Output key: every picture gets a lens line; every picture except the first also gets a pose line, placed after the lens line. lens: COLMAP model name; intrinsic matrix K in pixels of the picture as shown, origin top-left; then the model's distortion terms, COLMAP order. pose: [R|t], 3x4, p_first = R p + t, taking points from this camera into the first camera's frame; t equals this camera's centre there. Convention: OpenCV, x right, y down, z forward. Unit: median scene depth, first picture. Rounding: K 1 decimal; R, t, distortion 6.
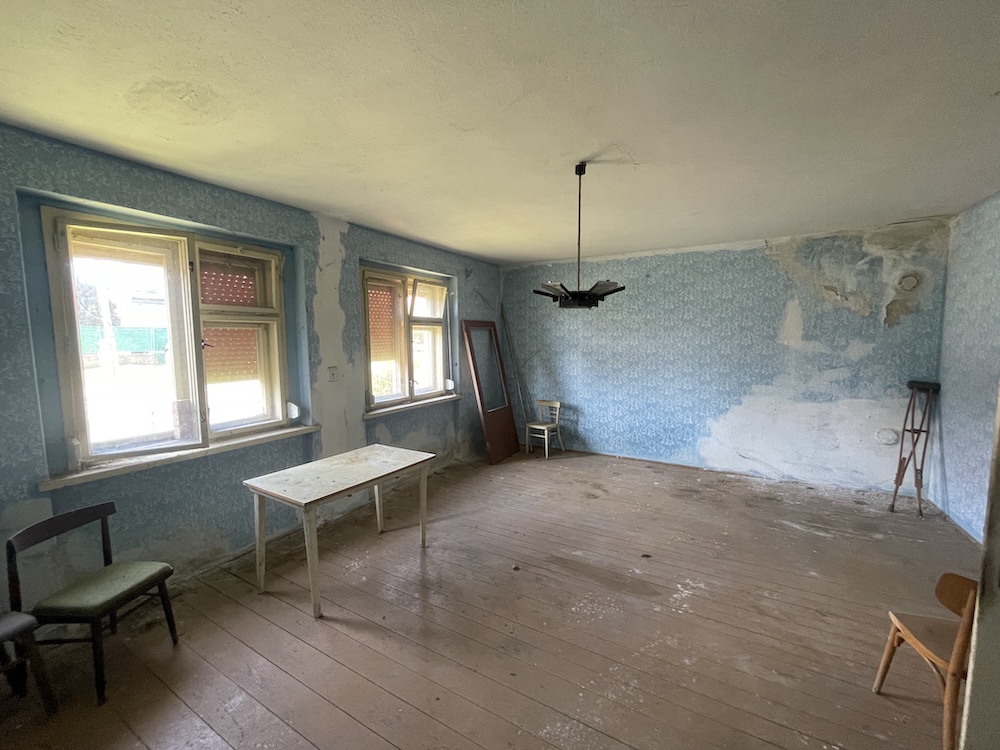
lens RADIAL K [[407.4, 0, 501.7], [0, 407.4, 374.7], [0, 0, 1]] dist [-0.002003, -0.000374]
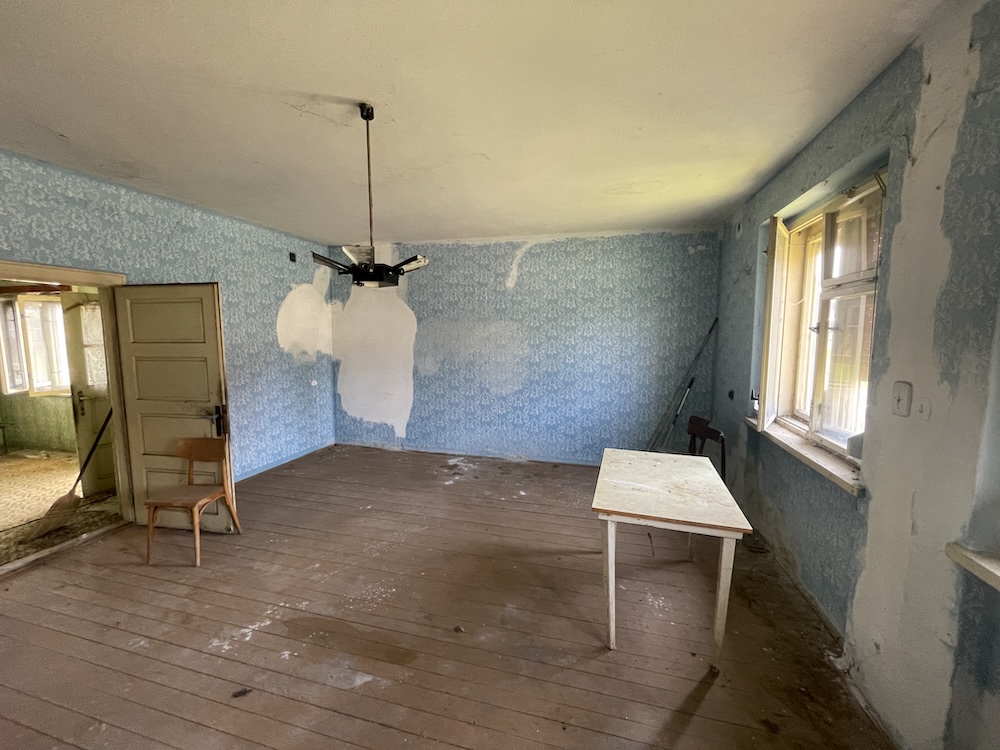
lens RADIAL K [[407.4, 0, 500.5], [0, 407.4, 375.0], [0, 0, 1]] dist [-0.002003, -0.000374]
pose [[-0.965408, 0.032151, -0.258756, 0.134428], [-0.017800, 0.981927, 0.188420, -0.121823], [0.260137, 0.186508, -0.947388, 1.577649]]
